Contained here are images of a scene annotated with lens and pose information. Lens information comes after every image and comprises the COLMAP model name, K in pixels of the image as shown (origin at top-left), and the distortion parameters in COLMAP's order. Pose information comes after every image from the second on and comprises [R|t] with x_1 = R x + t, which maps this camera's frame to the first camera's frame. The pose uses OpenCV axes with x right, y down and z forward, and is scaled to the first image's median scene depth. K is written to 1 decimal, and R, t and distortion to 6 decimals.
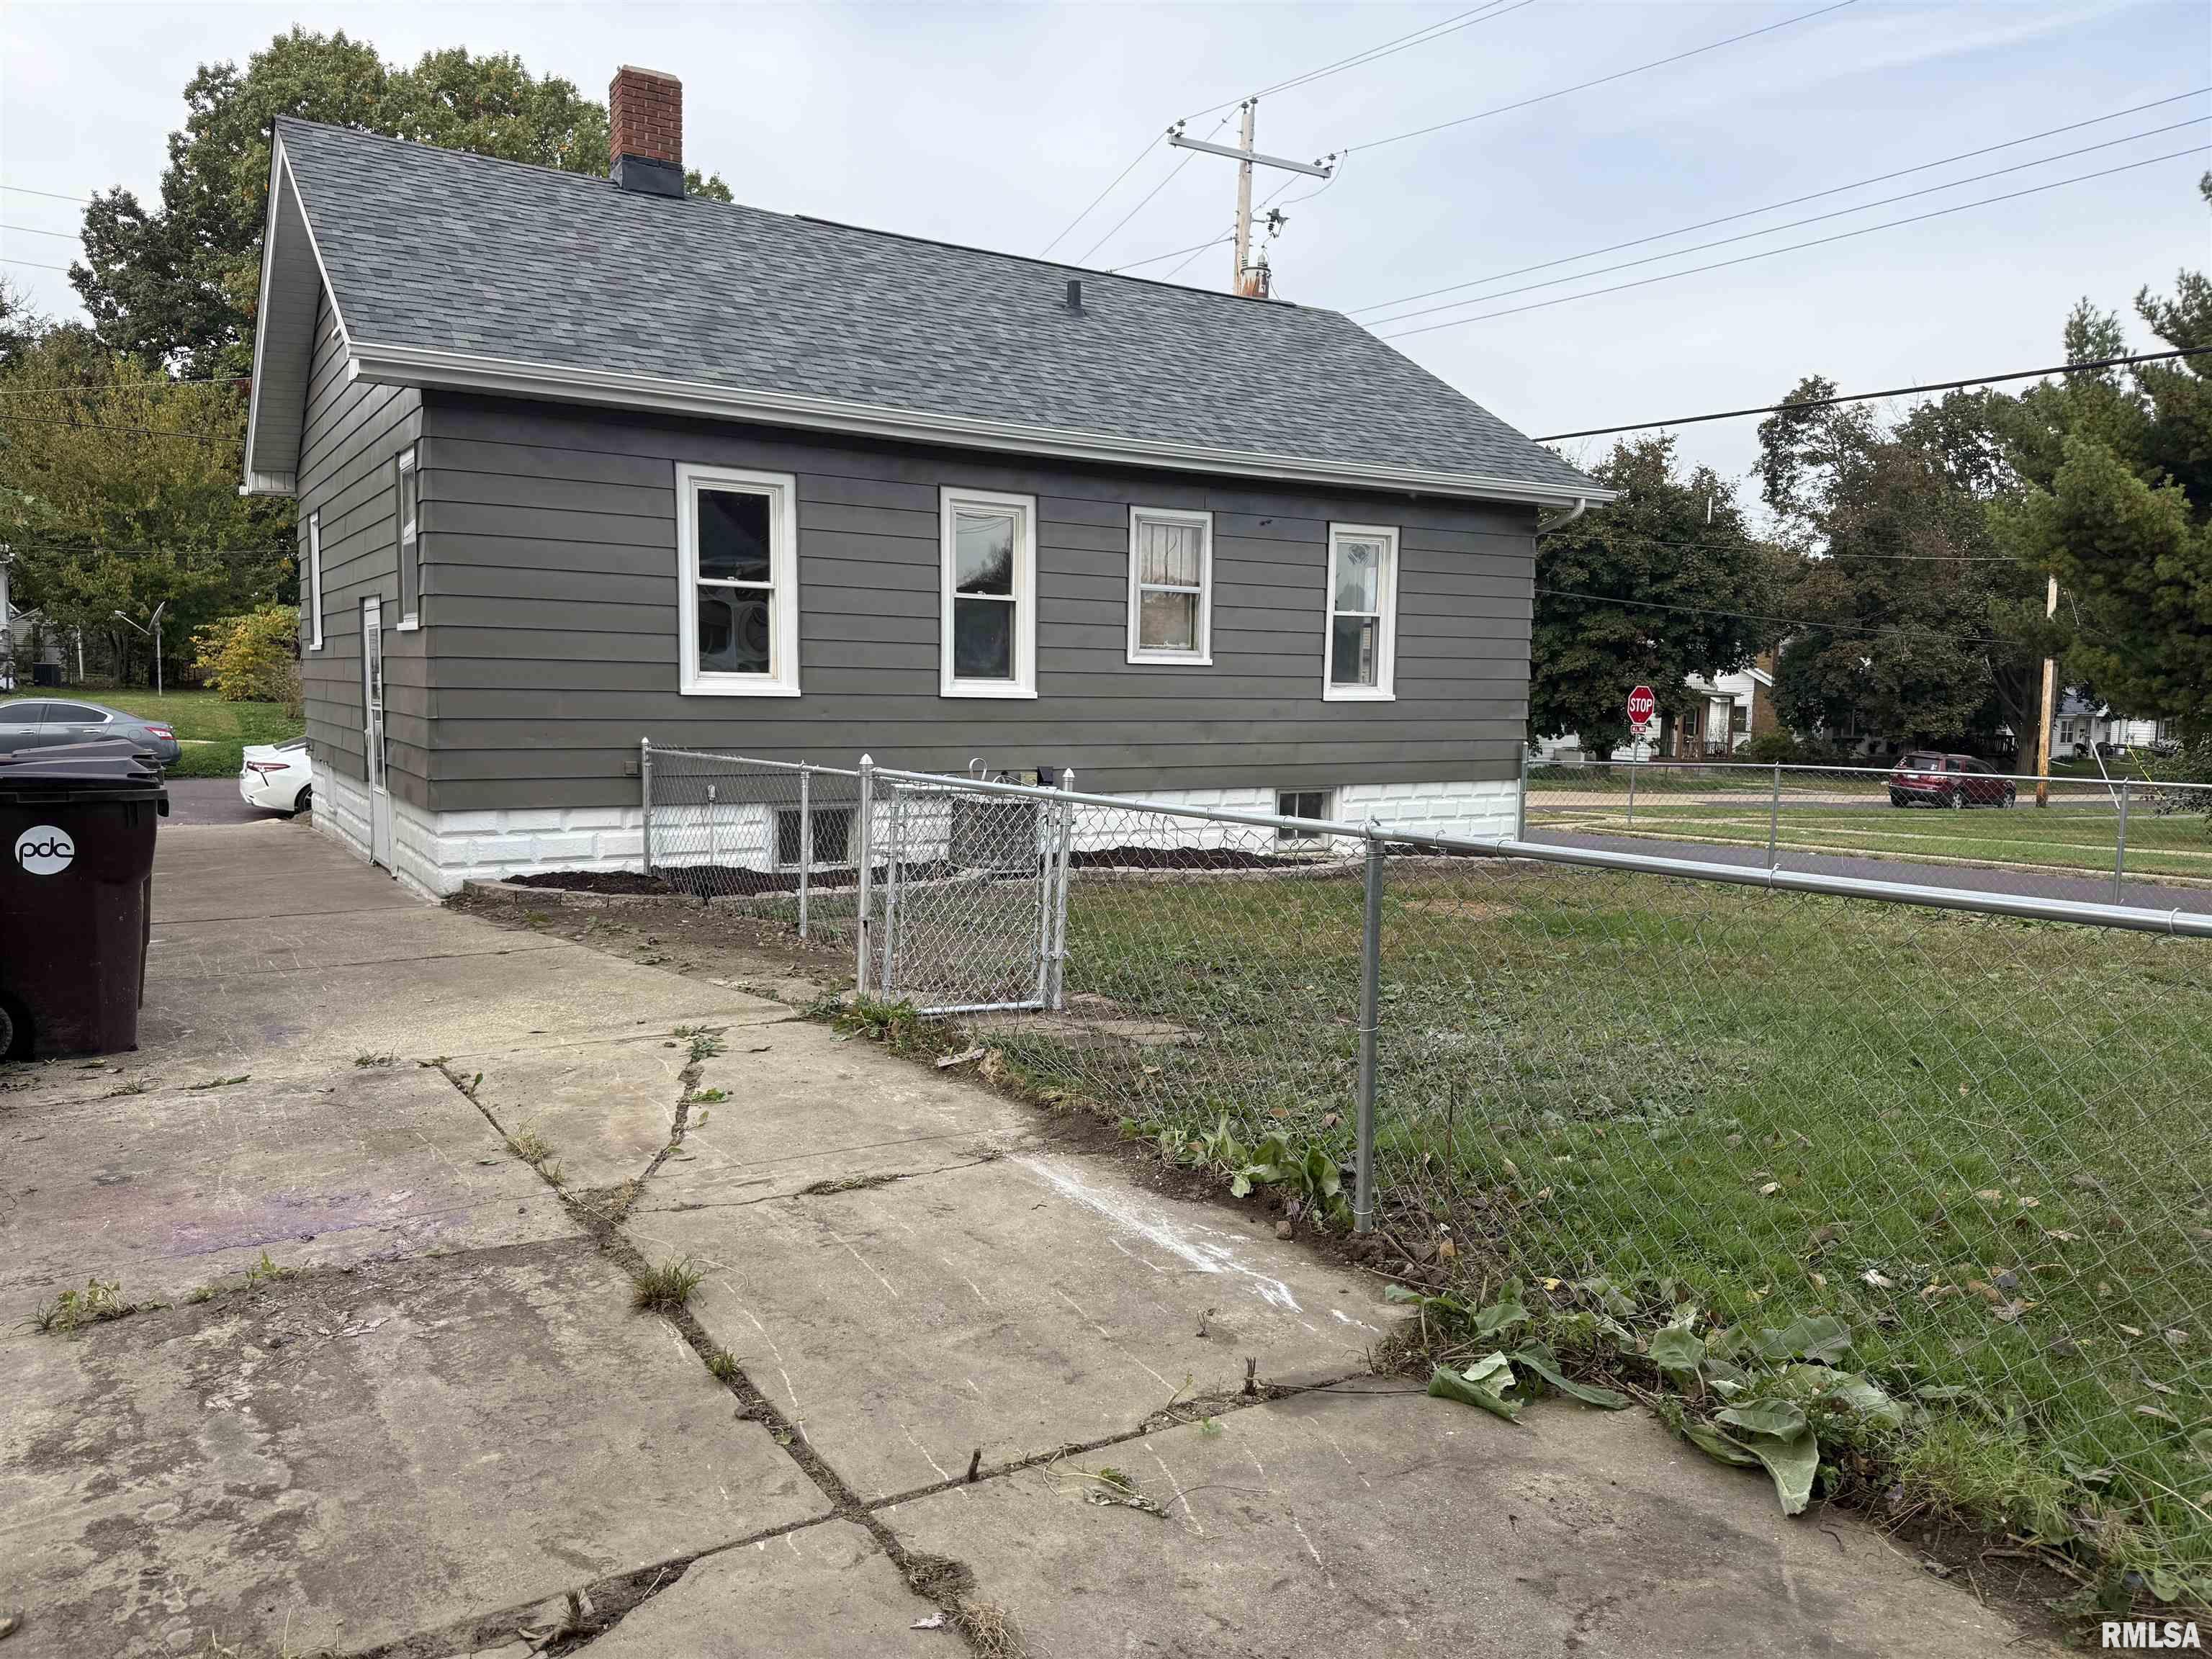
lens RADIAL K [[1556.8, 0, 1052.0], [0, 1556.8, 841.4], [0, 0, 1]] dist [0.031414, -0.063176]
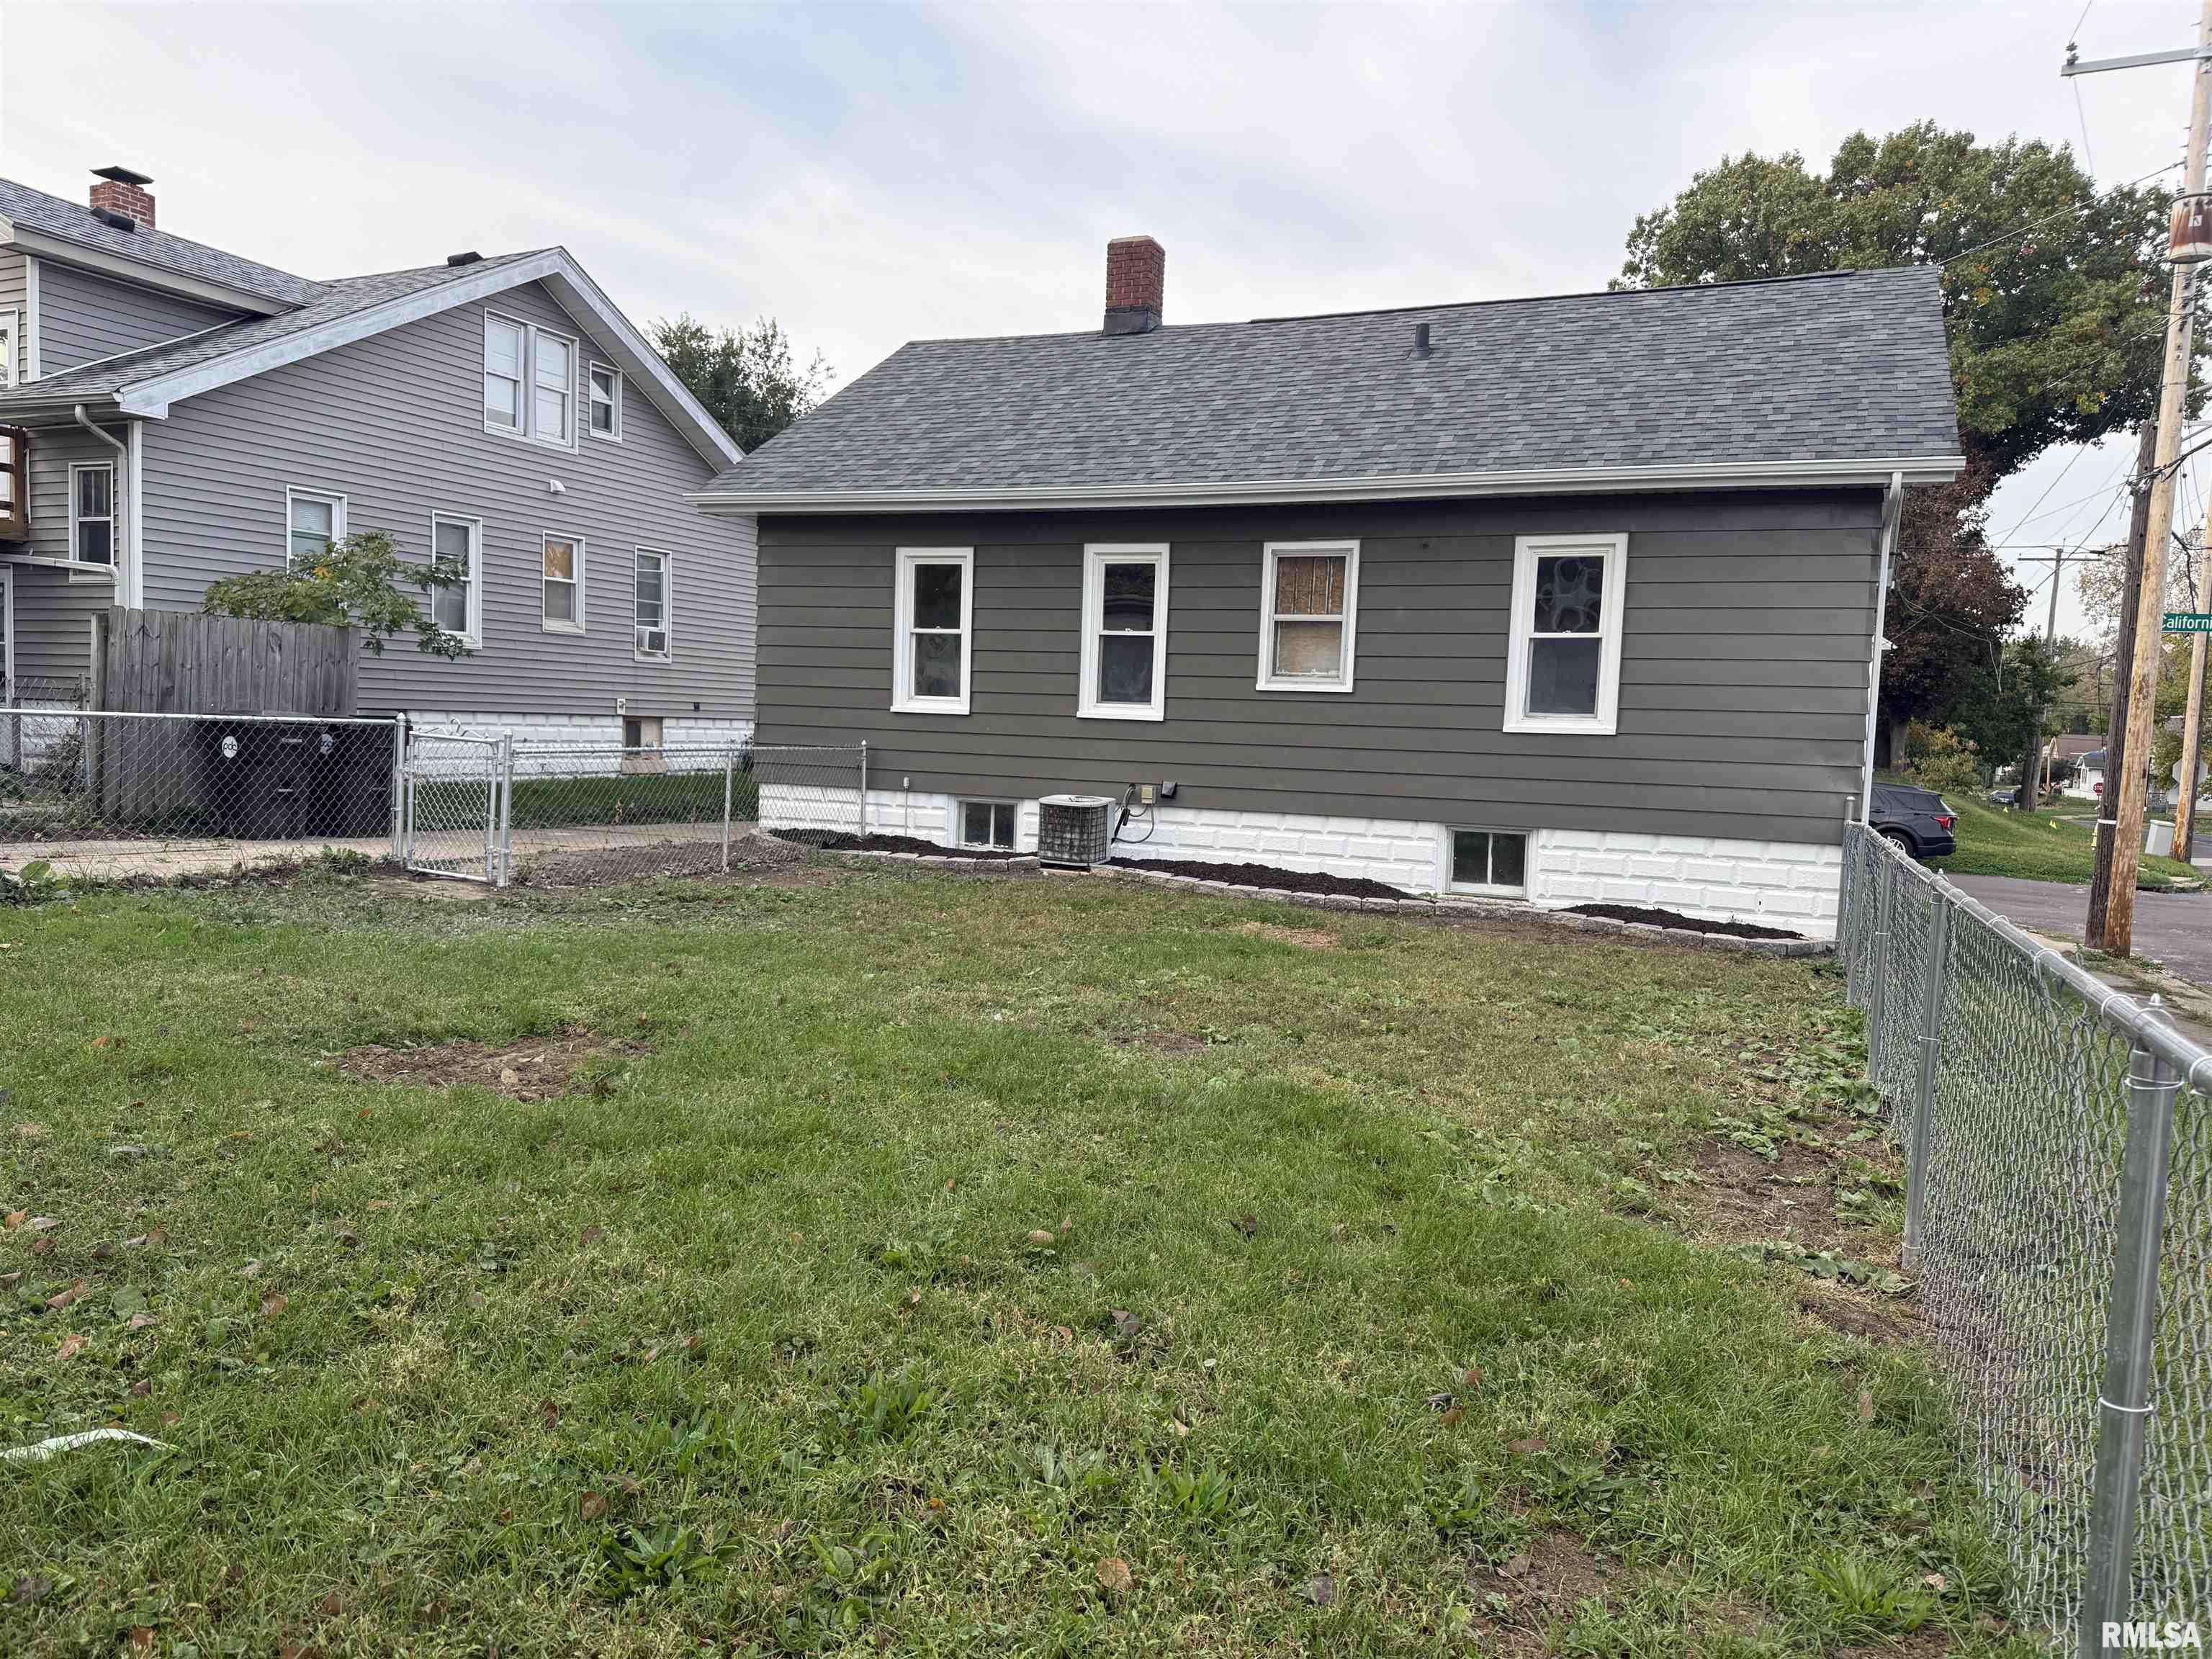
lens RADIAL K [[1556.8, 0, 1052.0], [0, 1556.8, 841.4], [0, 0, 1]] dist [0.031414, -0.063176]
pose [[0.530831, 0.063203, -0.845118, 0.884291], [-0.117130, 0.993116, 0.000700, 0.003390], [0.839345, 0.098617, 0.534579, 0.331609]]
